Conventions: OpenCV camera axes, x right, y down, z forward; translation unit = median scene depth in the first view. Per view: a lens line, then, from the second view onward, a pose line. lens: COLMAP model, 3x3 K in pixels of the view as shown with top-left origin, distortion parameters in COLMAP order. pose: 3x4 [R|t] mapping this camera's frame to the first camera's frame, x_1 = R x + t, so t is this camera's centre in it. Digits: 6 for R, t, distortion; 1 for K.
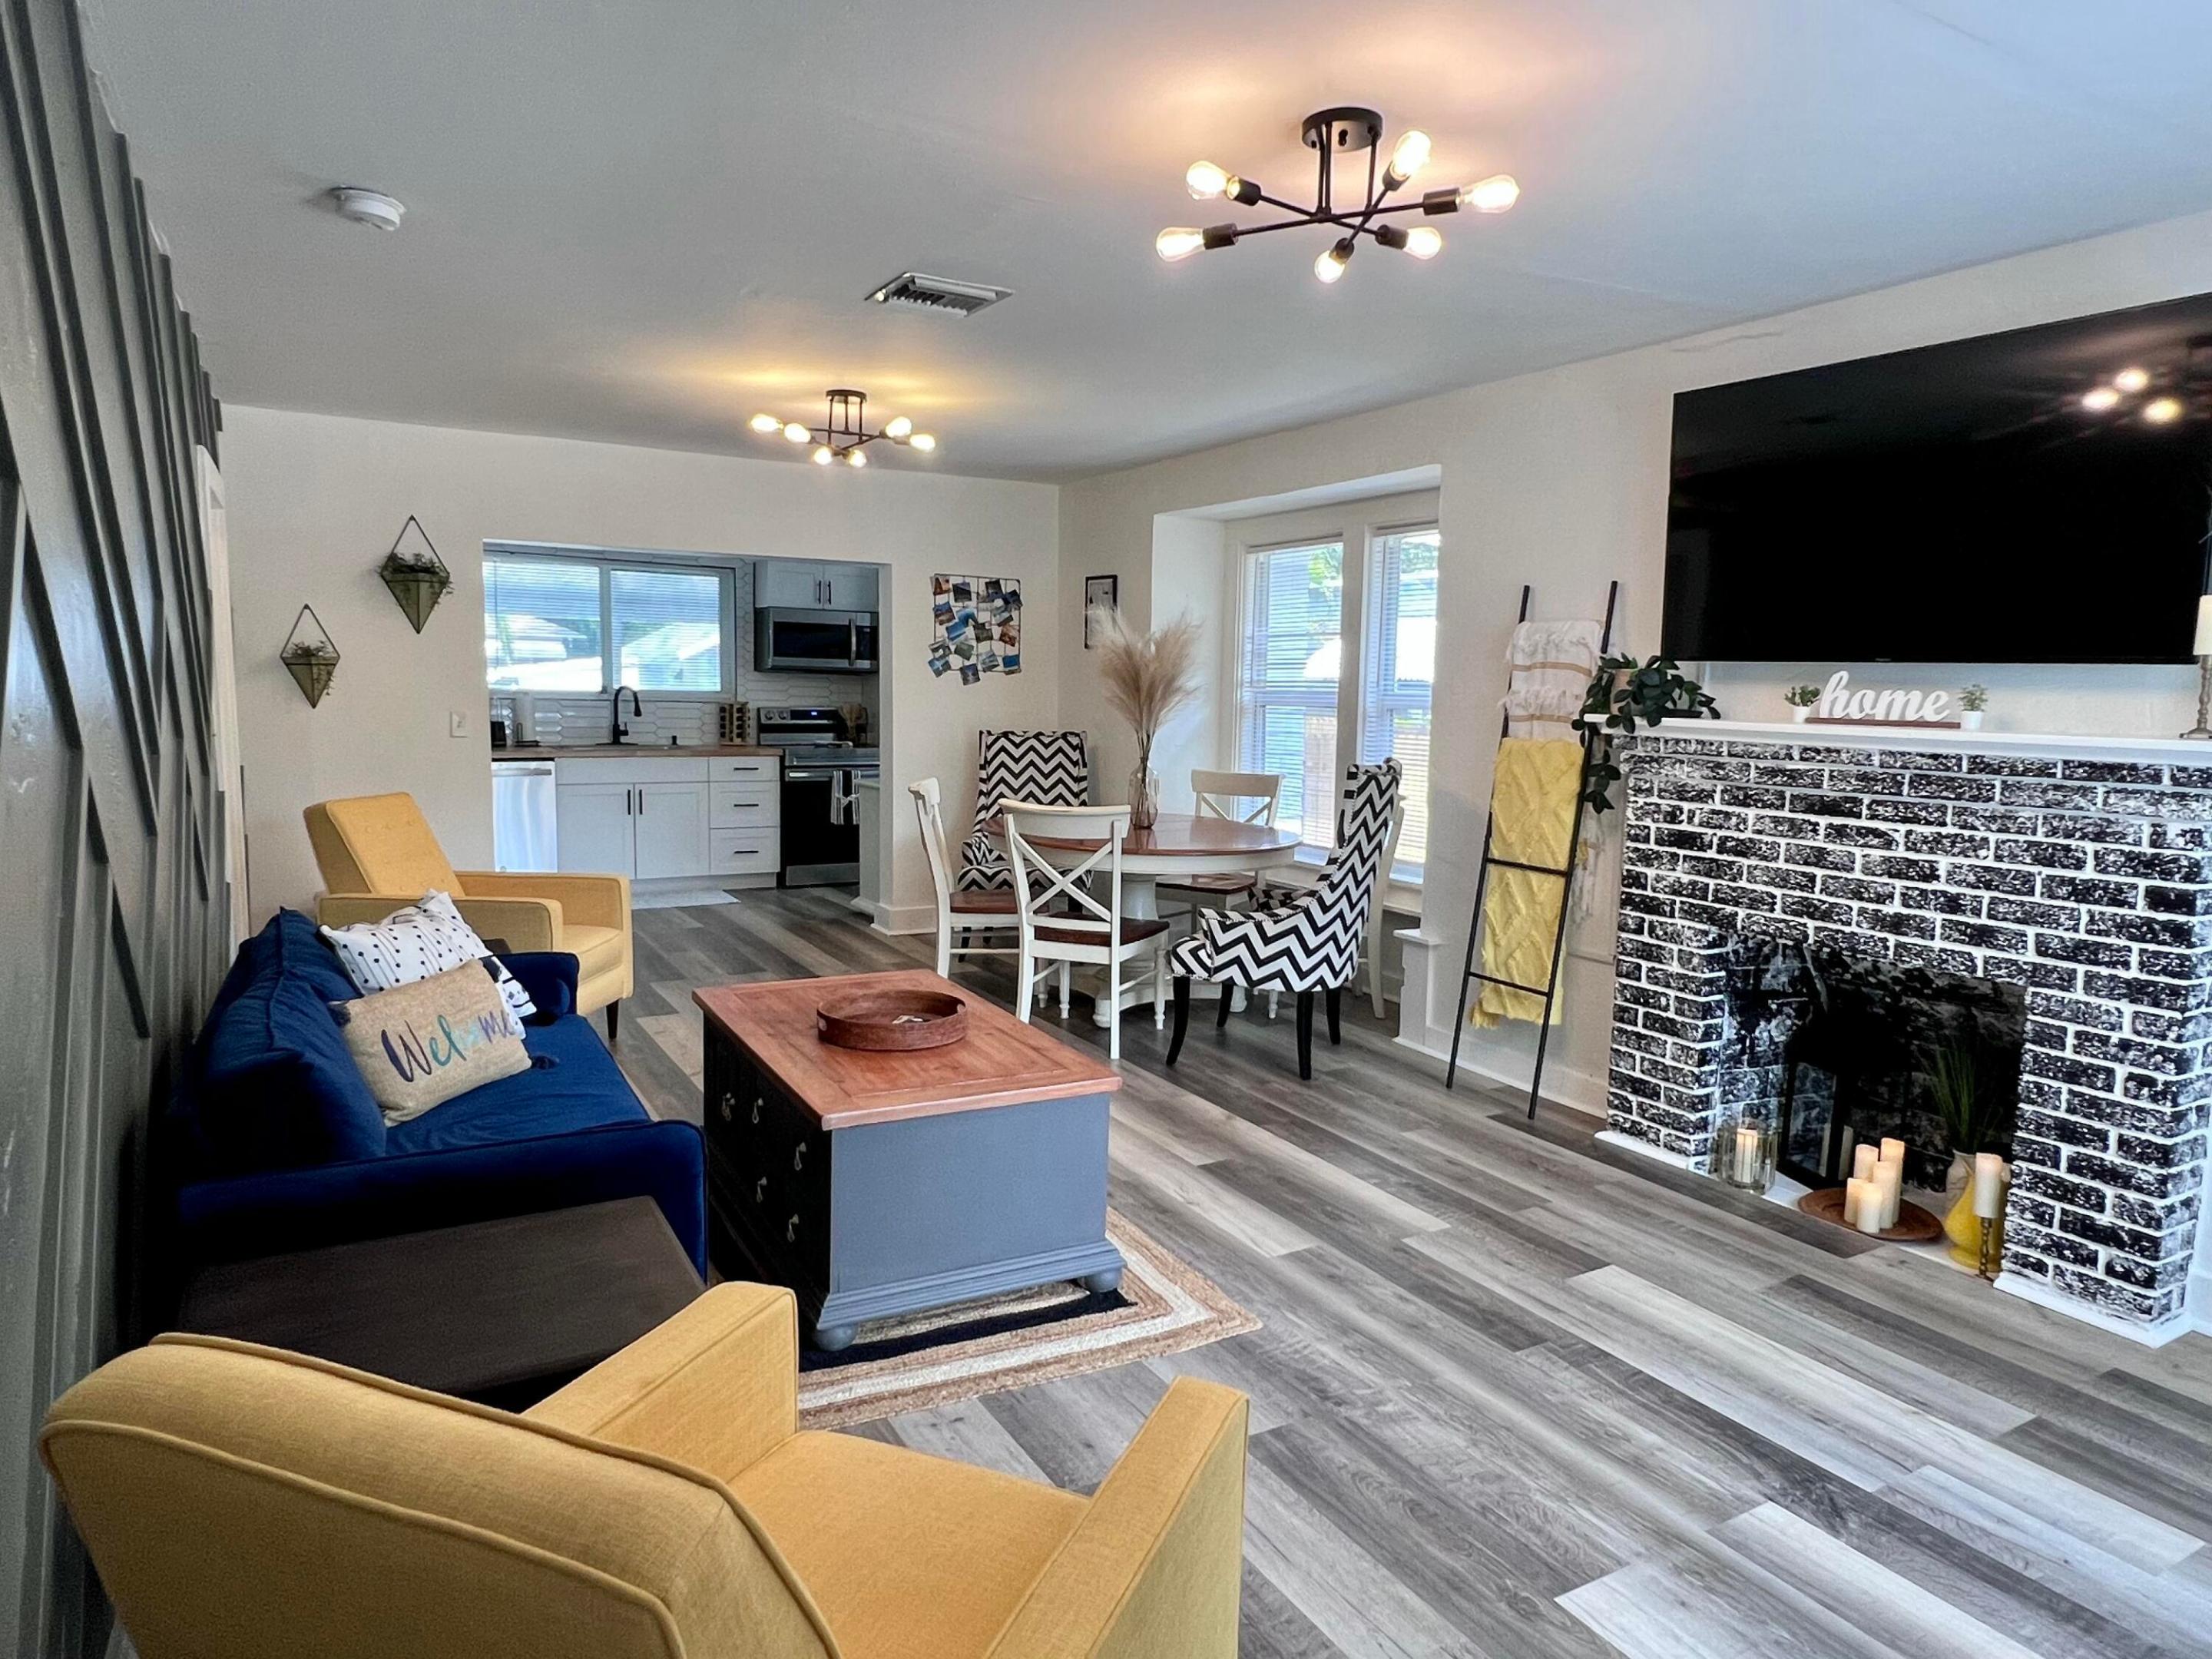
lens RADIAL K [[1345.9, 0, 1102.7], [0, 1345.9, 836.7], [0, 0, 1]] dist [-0.001532, -0.000676]
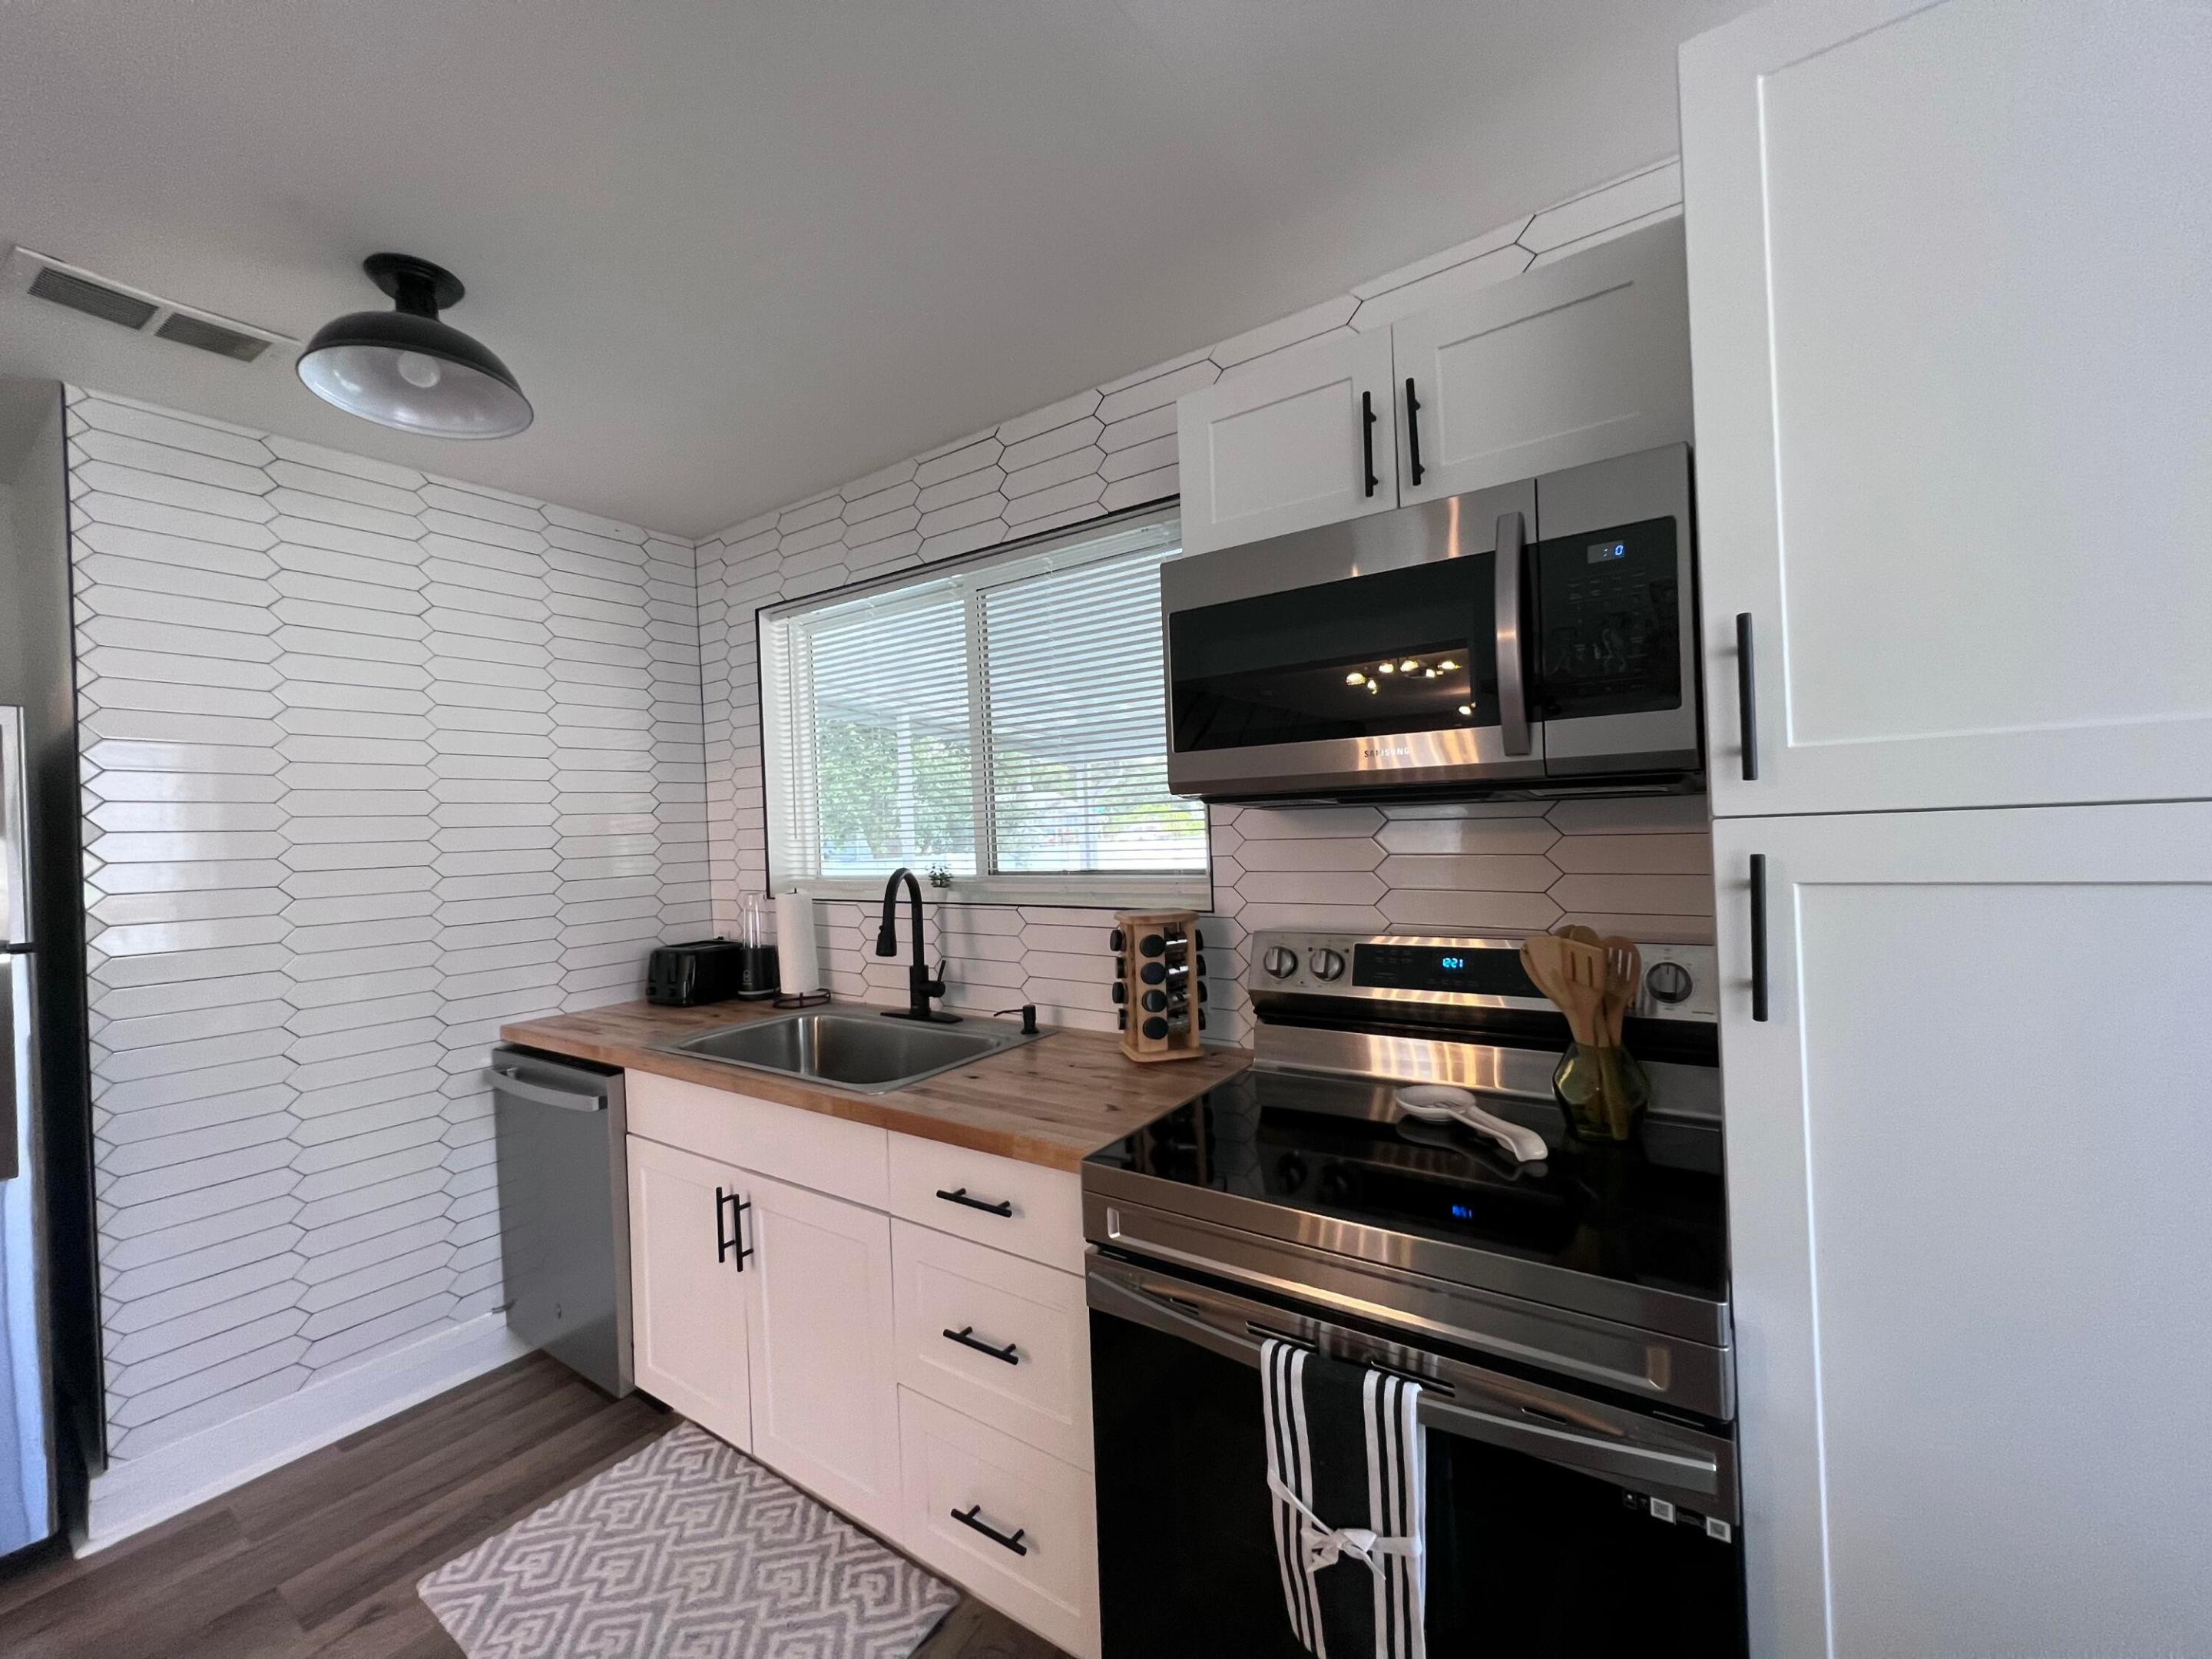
lens RADIAL K [[912.7, 0, 1137.5], [0, 912.7, 823.1], [0, 0, 1]] dist [-0.000129, 0.000074]
pose [[0.423650, -0.036845, -0.905076, -0.204778], [-0.051810, 0.996551, -0.064820, -0.246813], [0.904343, 0.074353, 0.420280, 2.090910]]
